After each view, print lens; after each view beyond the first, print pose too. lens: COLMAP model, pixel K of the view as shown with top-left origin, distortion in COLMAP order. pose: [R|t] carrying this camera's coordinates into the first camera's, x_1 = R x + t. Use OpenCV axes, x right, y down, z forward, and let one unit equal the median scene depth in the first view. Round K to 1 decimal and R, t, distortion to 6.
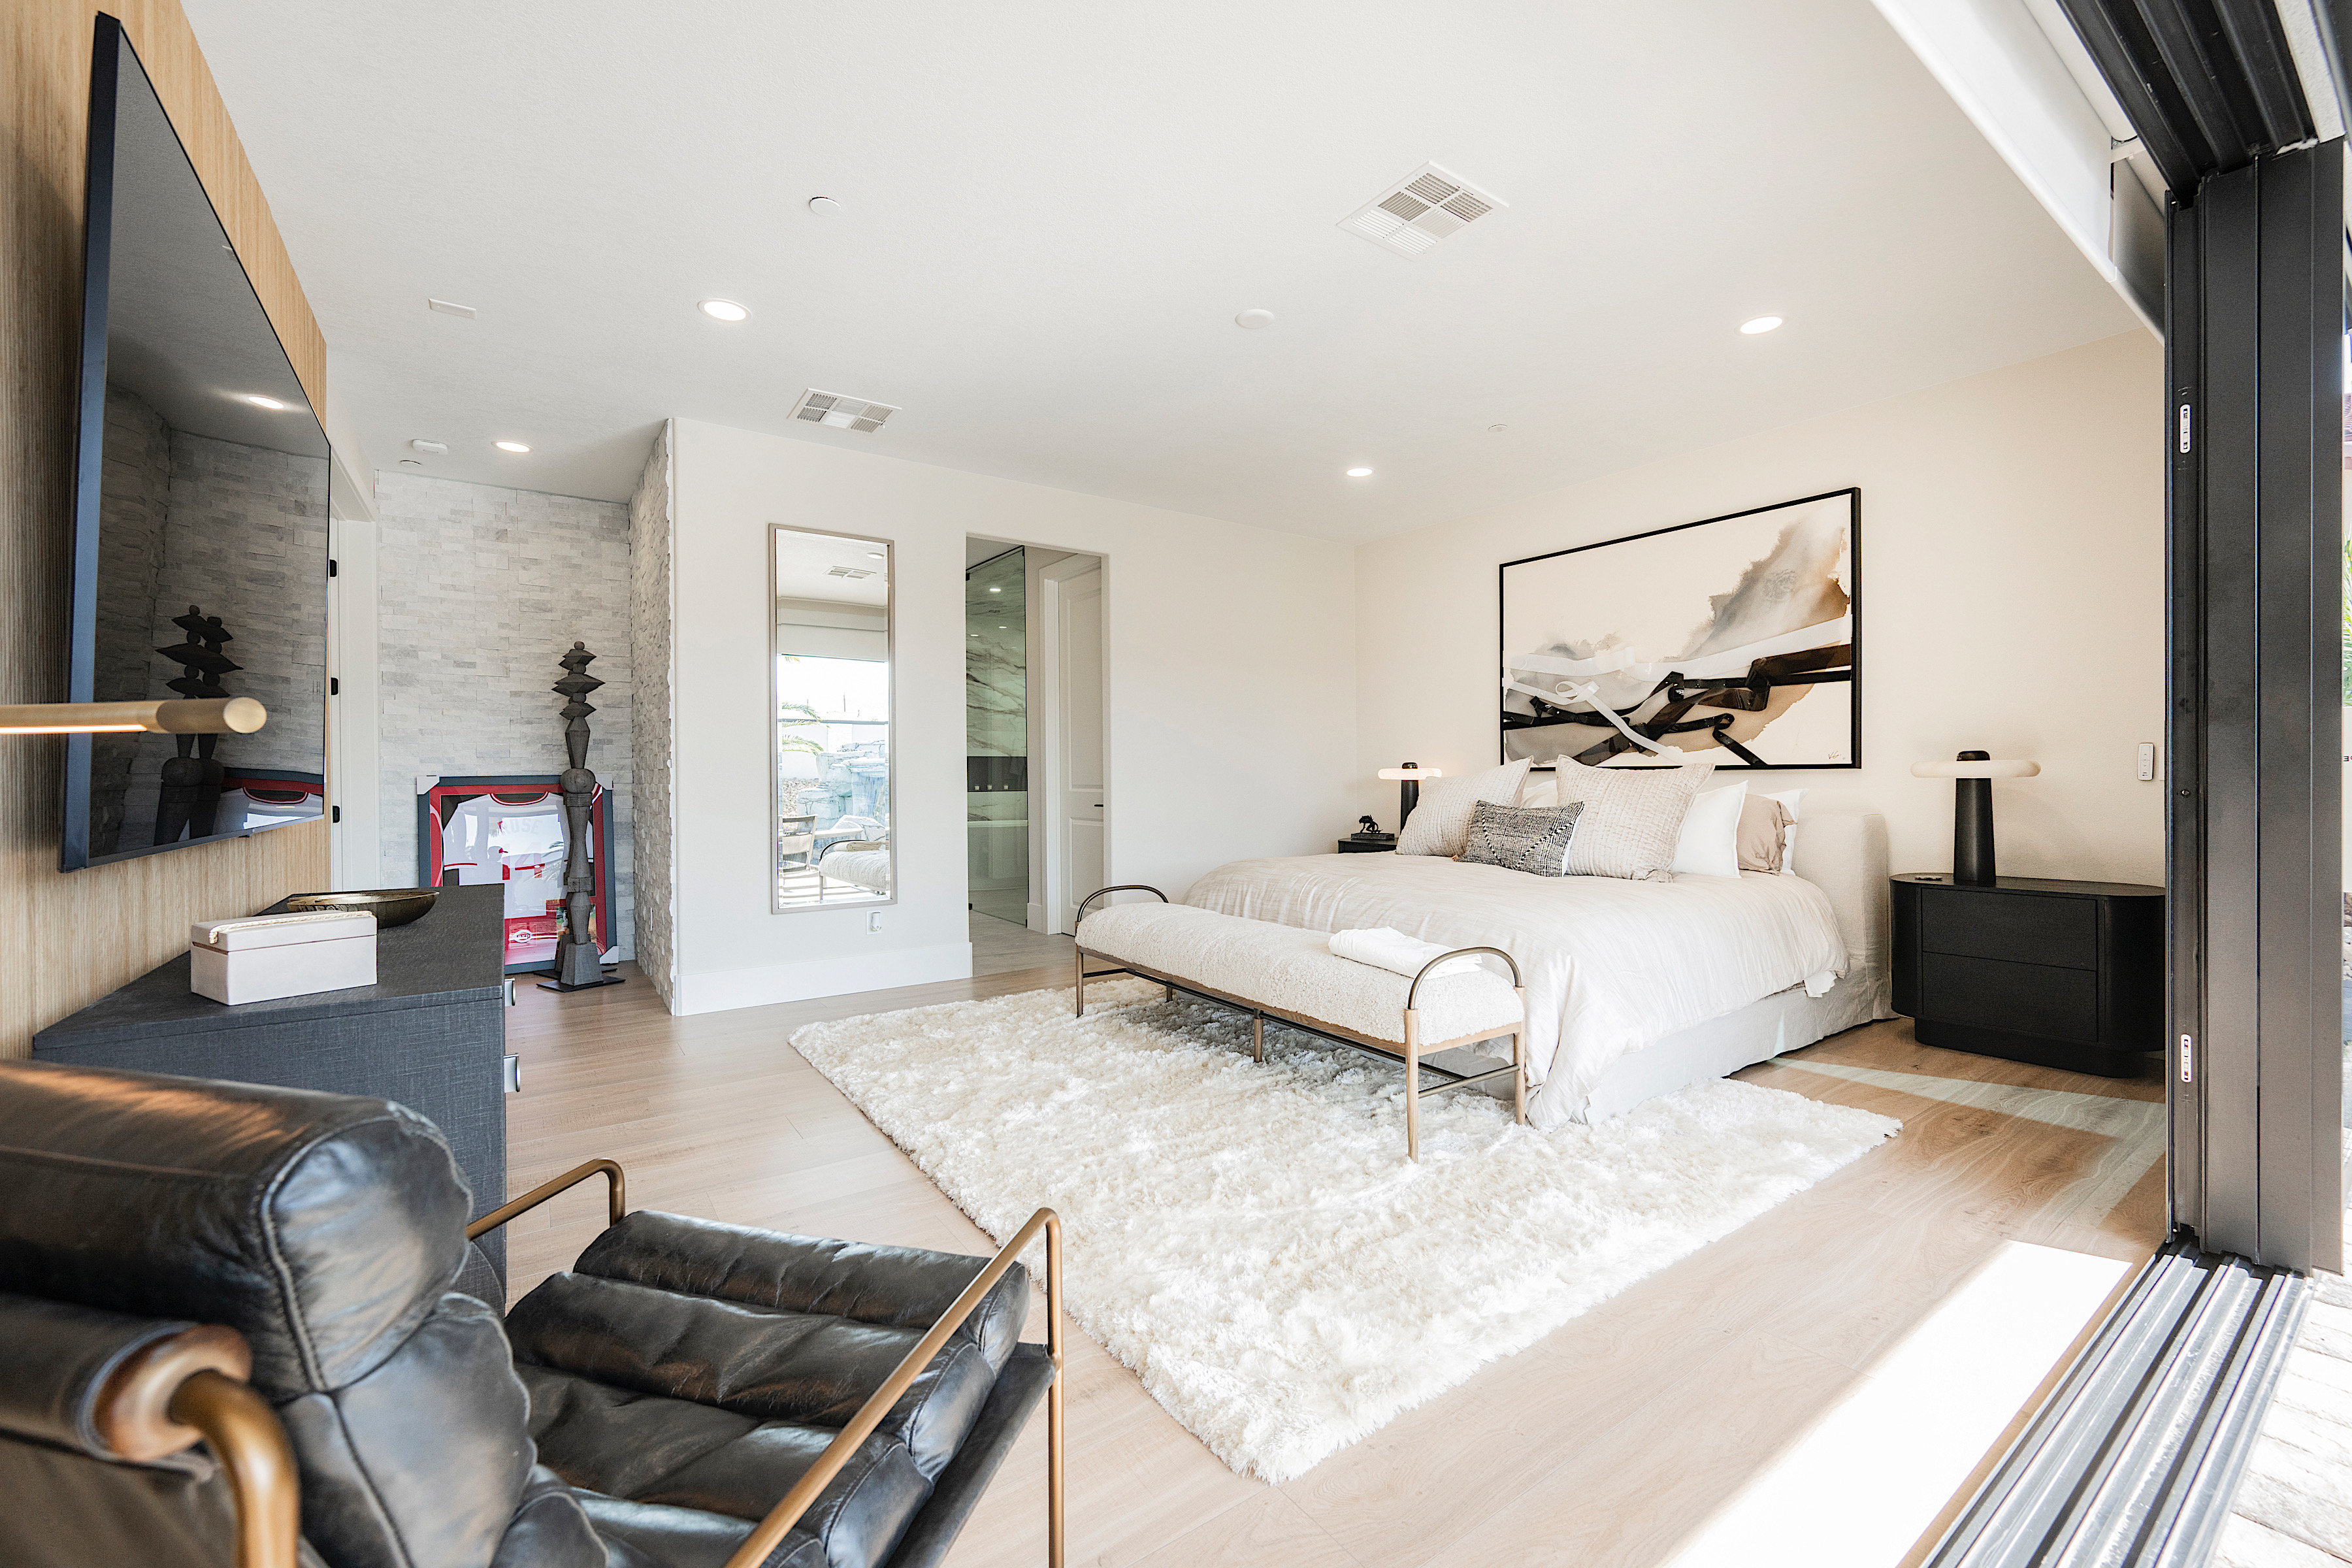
lens RADIAL K [[927.3, 0, 1169.2], [0, 927.3, 776.4], [0, 0, 1]] dist [-0.002237, 0.000122]
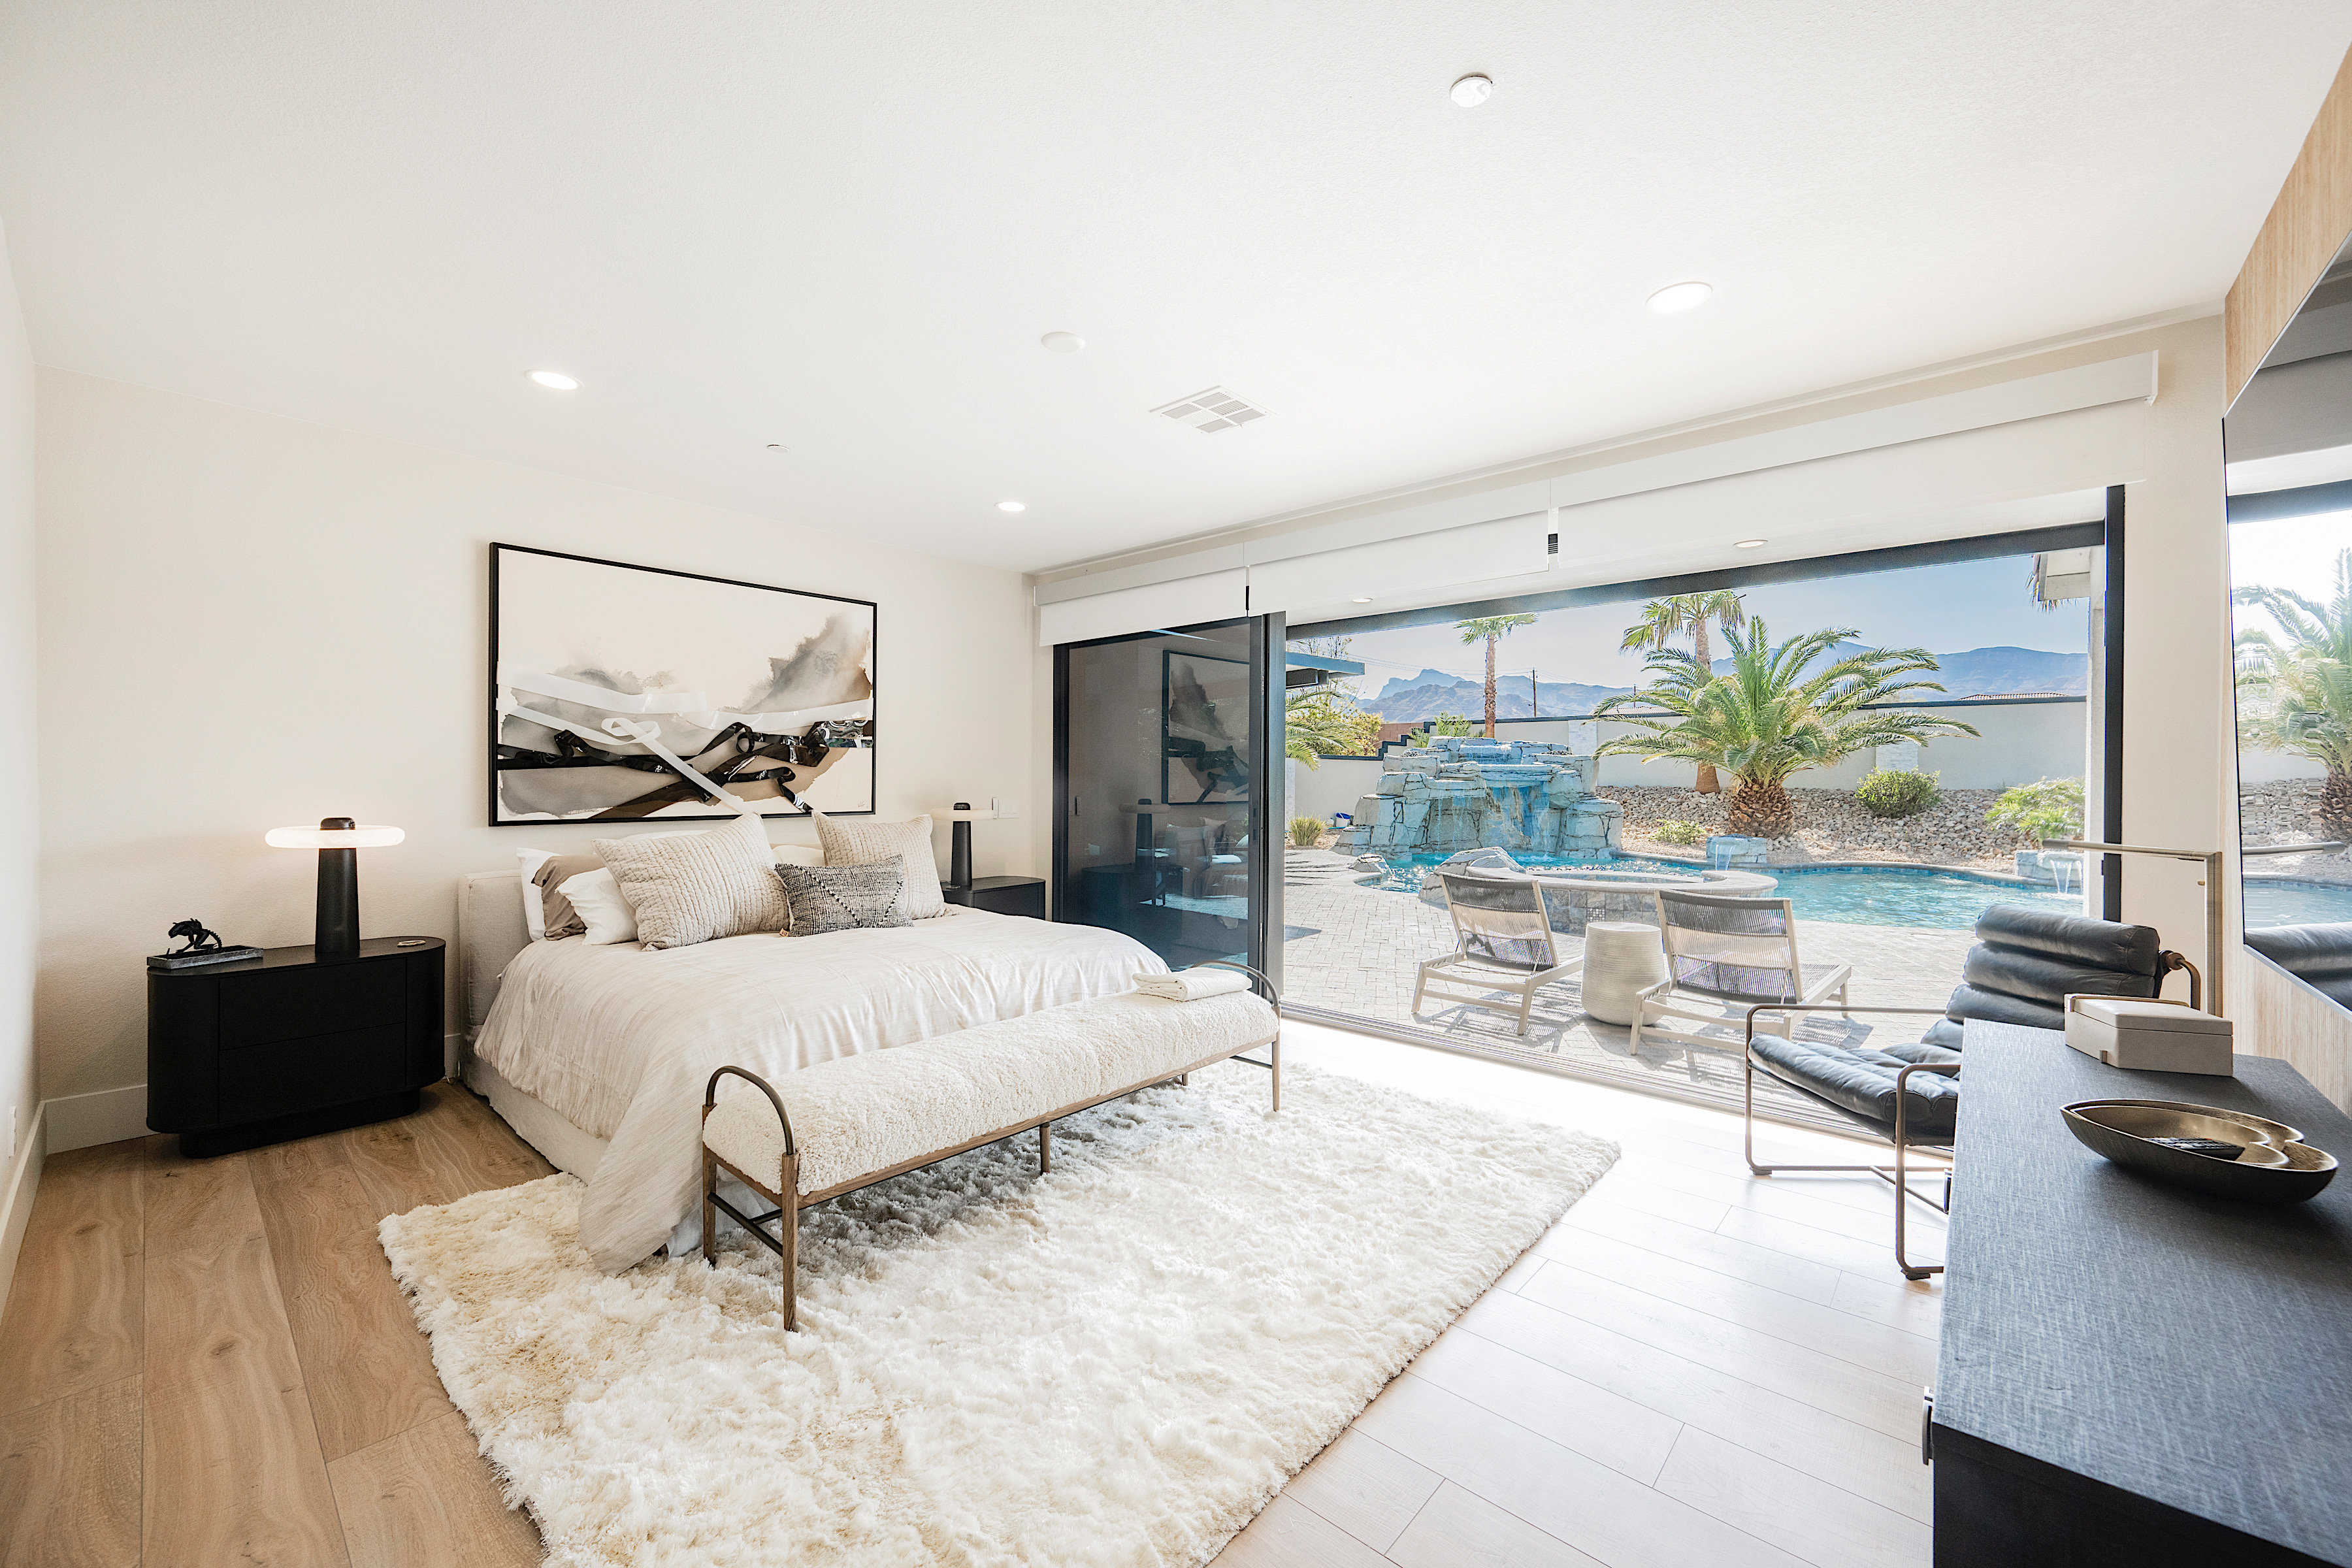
lens RADIAL K [[927.3, 0, 1173.0], [0, 927.3, 780.6], [0, 0, 1]] dist [-0.002237, 0.000122]
pose [[-0.228812, 0.003262, 0.973465, -0.567798], [-0.000344, 0.999994, -0.003432, -0.046449], [-0.973471, -0.001120, -0.228810, 0.775312]]
